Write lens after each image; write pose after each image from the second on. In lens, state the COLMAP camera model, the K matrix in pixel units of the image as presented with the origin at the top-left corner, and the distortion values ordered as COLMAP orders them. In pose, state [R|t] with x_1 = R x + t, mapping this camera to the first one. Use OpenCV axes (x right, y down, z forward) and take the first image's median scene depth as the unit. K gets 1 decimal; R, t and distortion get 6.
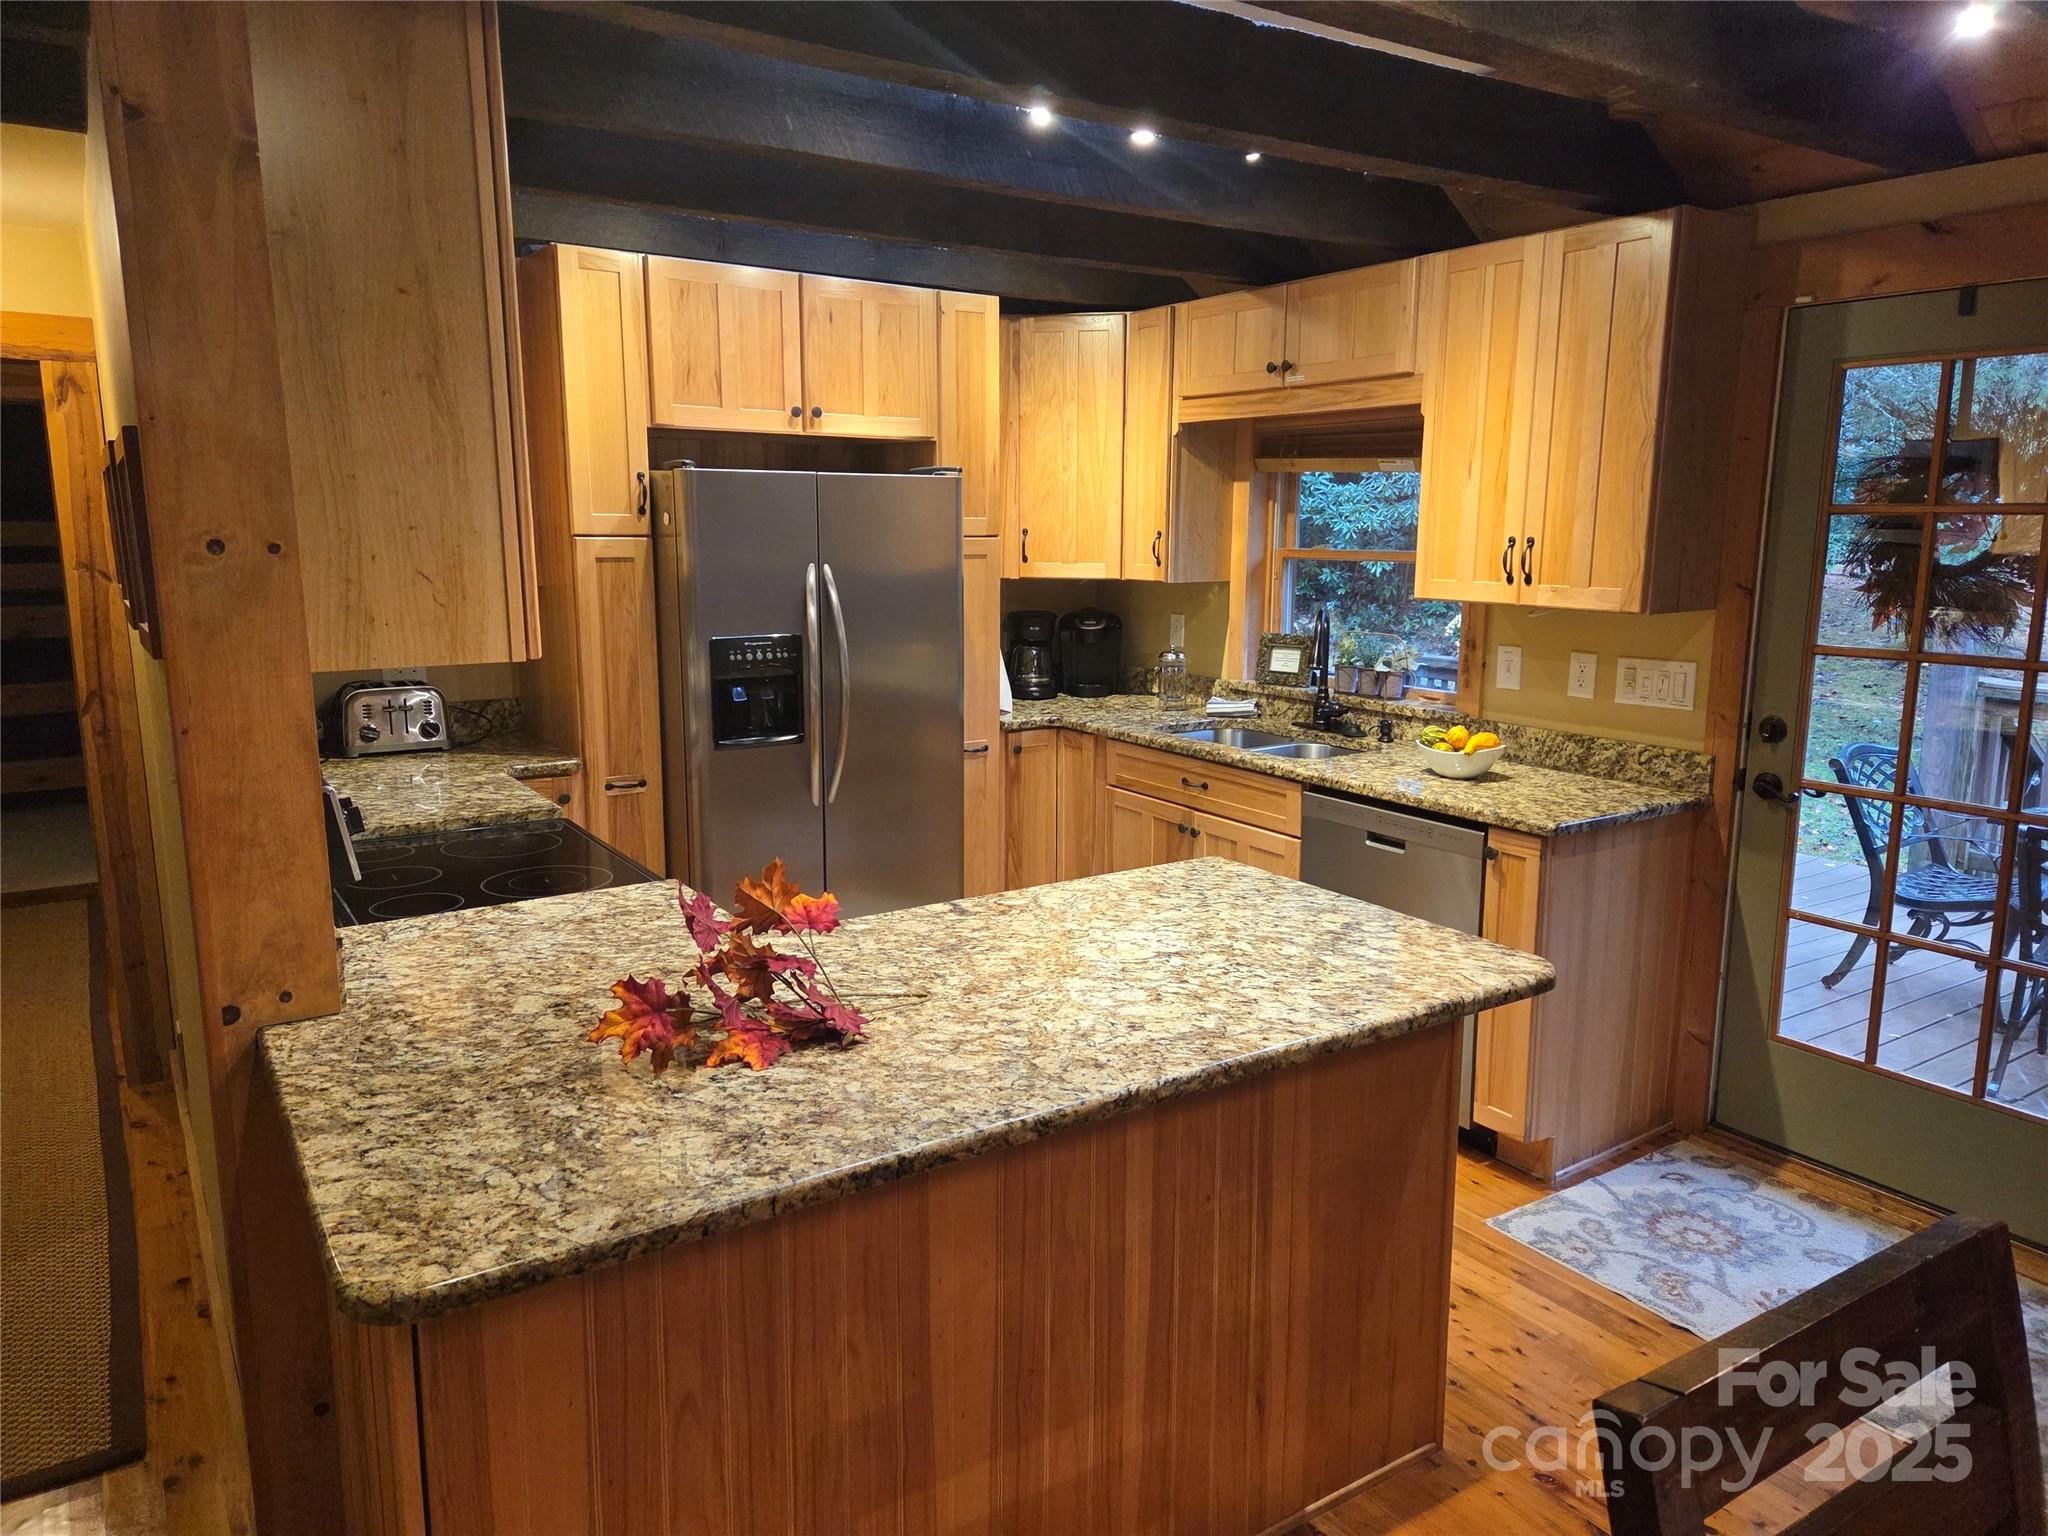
lens RADIAL K [[1367.3, 0, 1032.3], [0, 1367.3, 753.4], [0, 0, 1]] dist [0.084864, -0.077408]
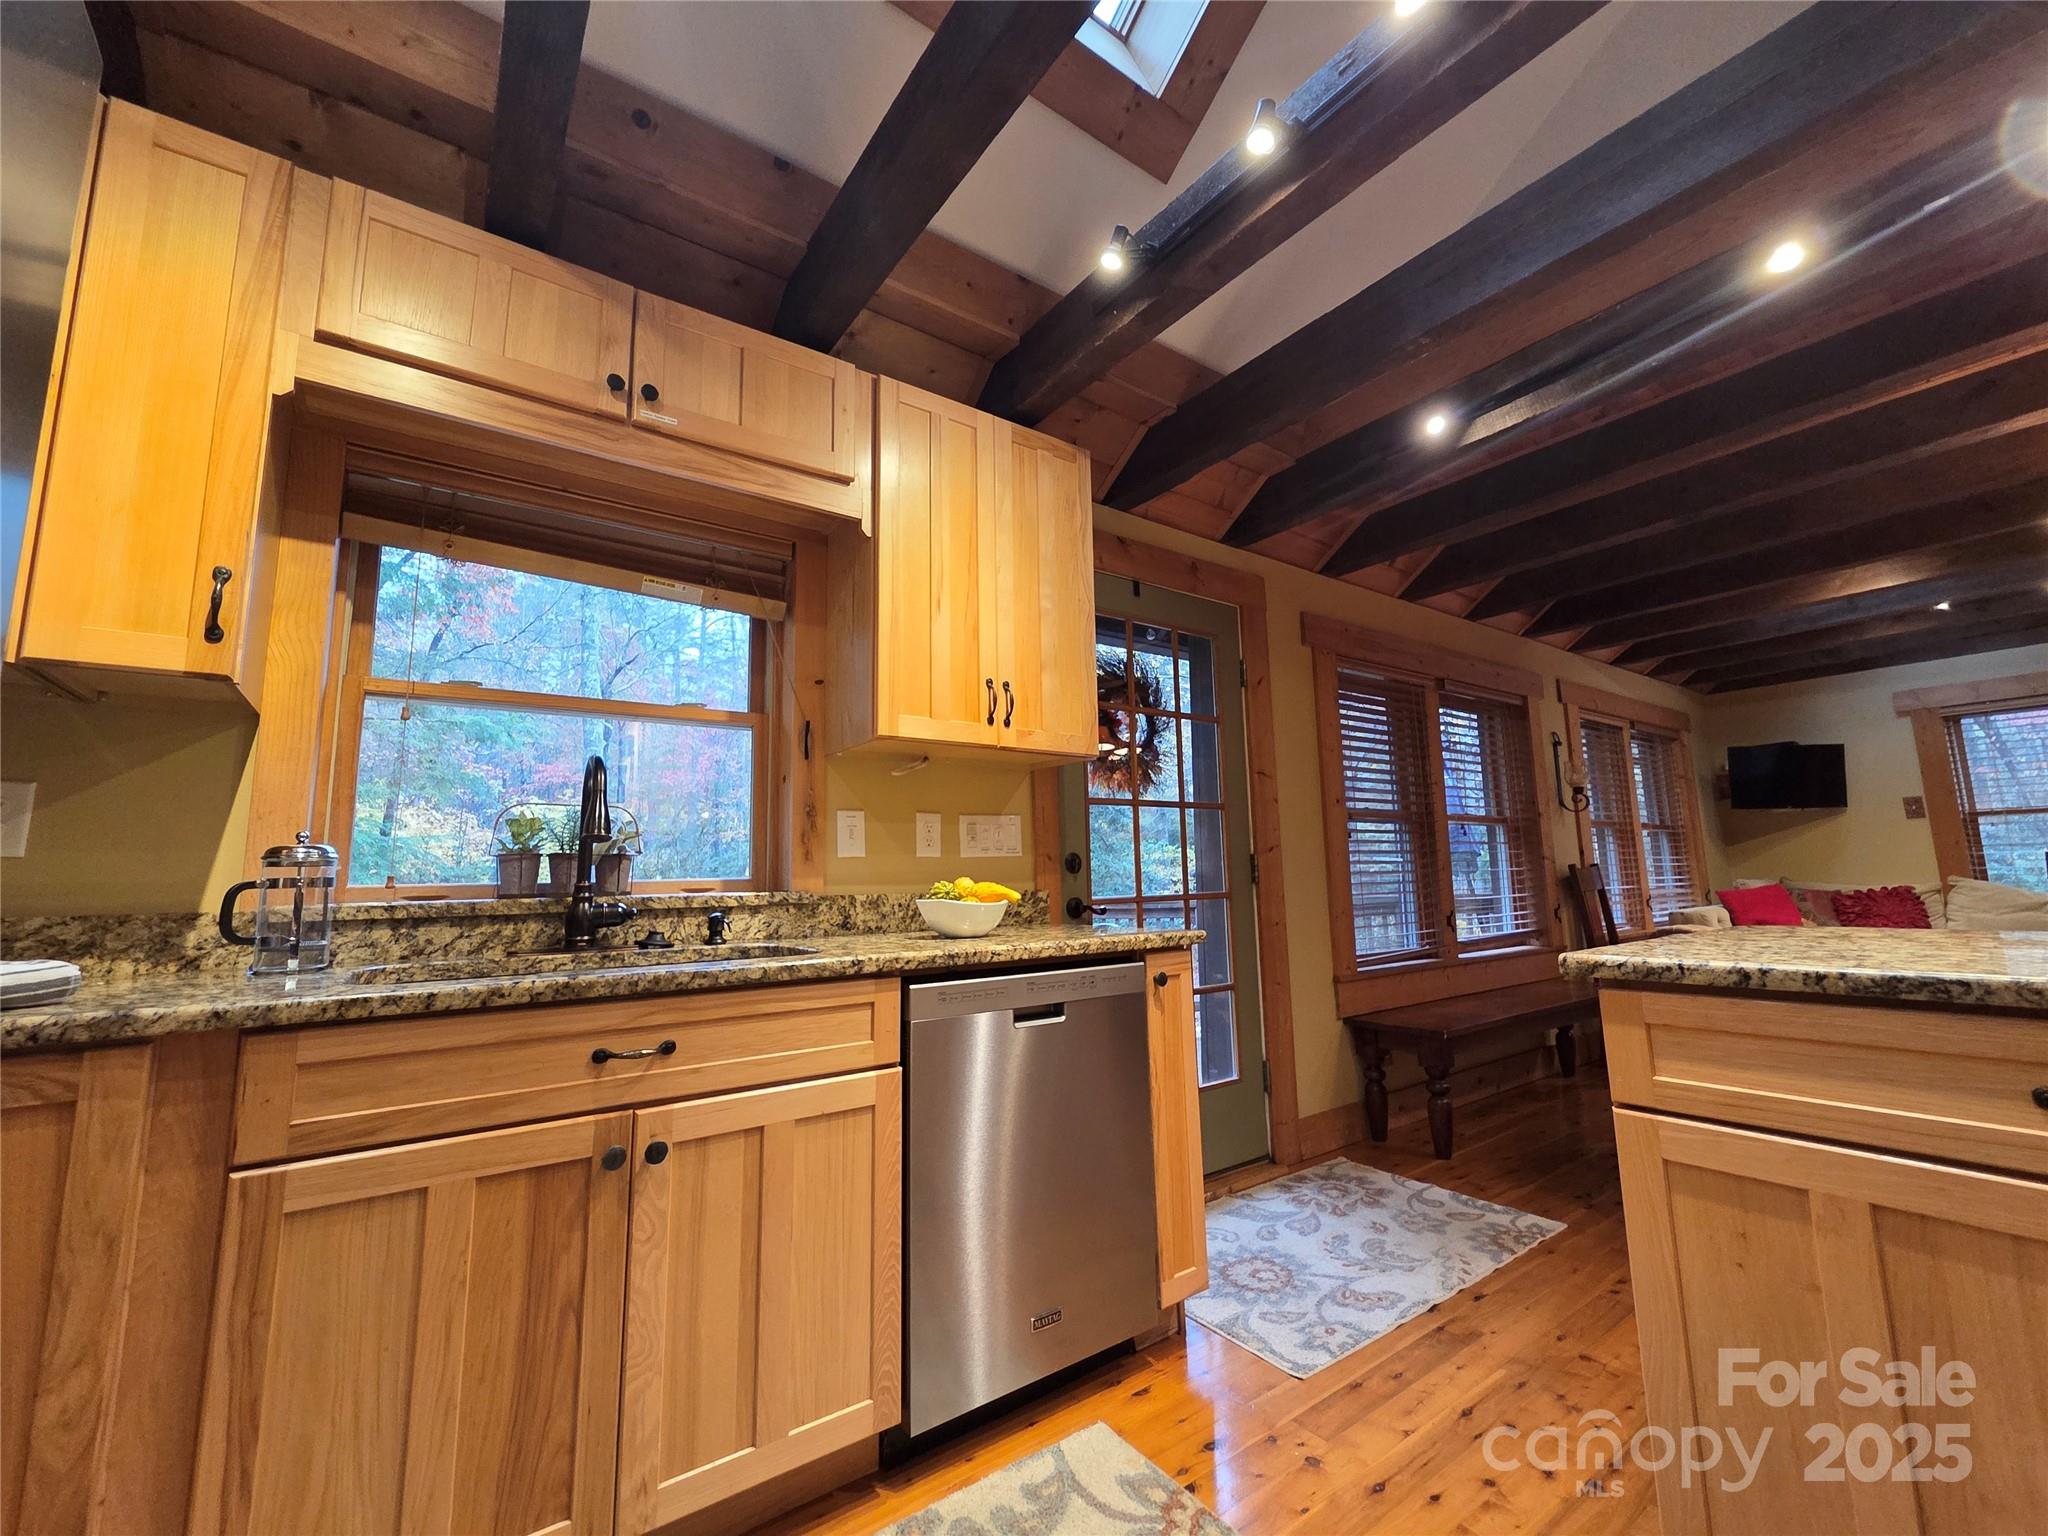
lens RADIAL K [[838.7, 0, 1023.9], [0, 838.7, 759.1], [0, 0, 1]] dist [0.002070, -0.001013]
pose [[-0.028026, 0.140307, 0.989711, -0.232992], [0.194344, 0.971972, -0.132289, -0.015703], [-0.980533, 0.188637, -0.054508, 0.985485]]
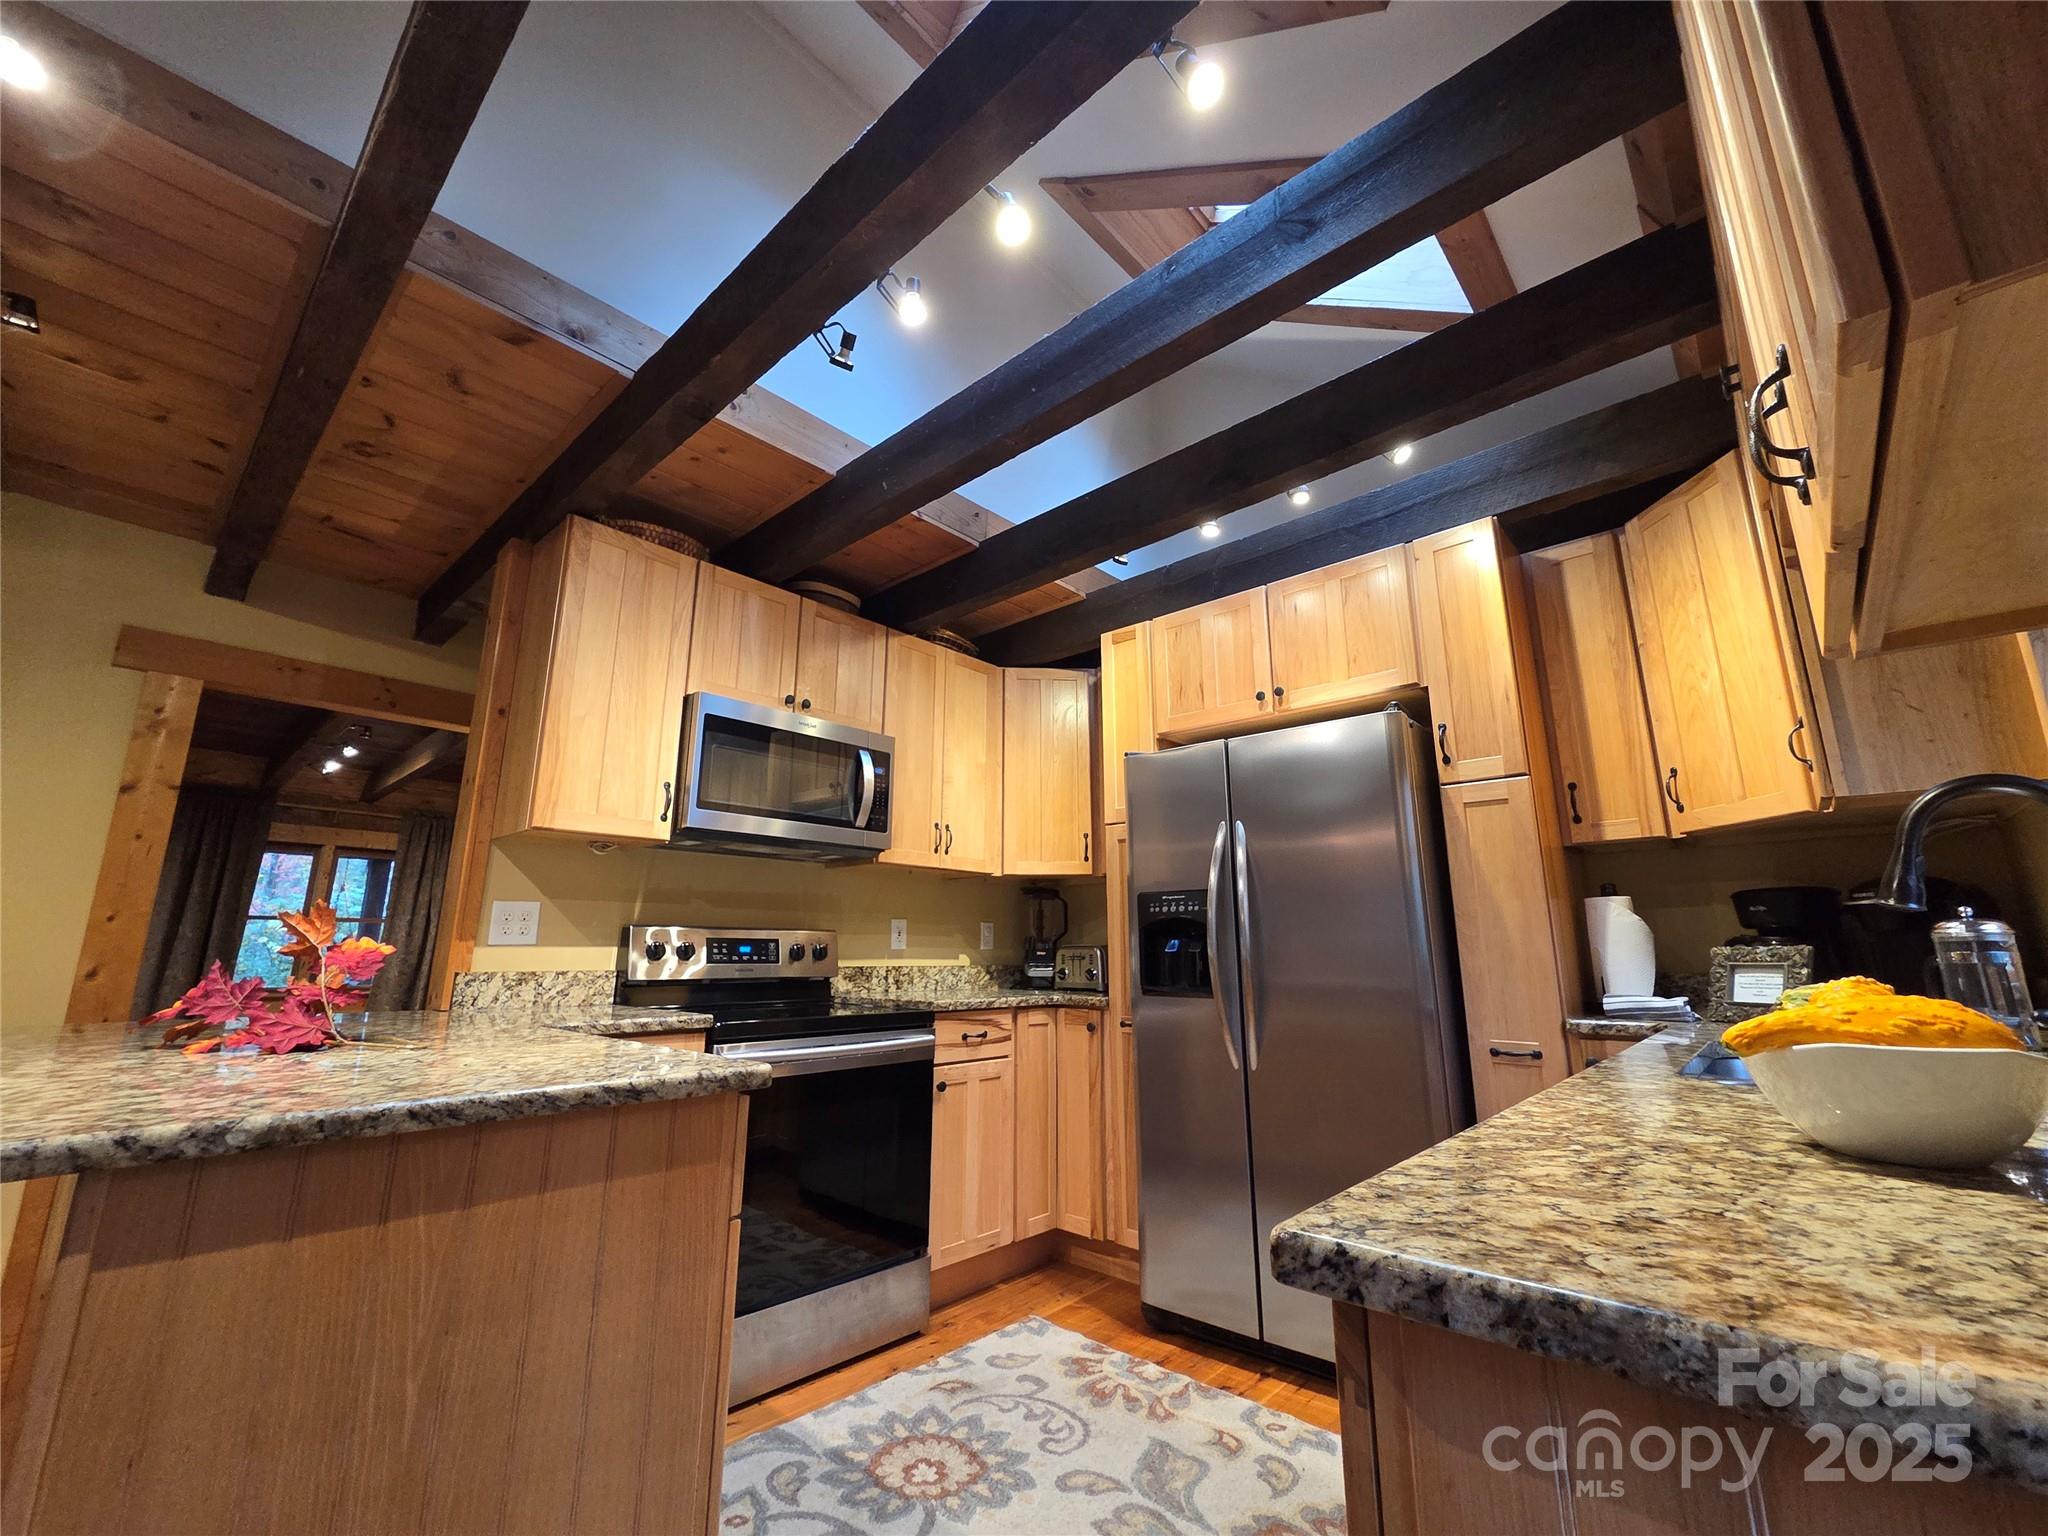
lens RADIAL K [[838.7, 0, 1023.9], [0, 838.7, 759.1], [0, 0, 1]] dist [0.002070, -0.001013]
pose [[0.236280, -0.224607, -0.945369, 0.460291], [-0.168189, 0.948779, -0.267453, 0.015870], [0.957018, 0.222195, 0.186401, 0.779211]]
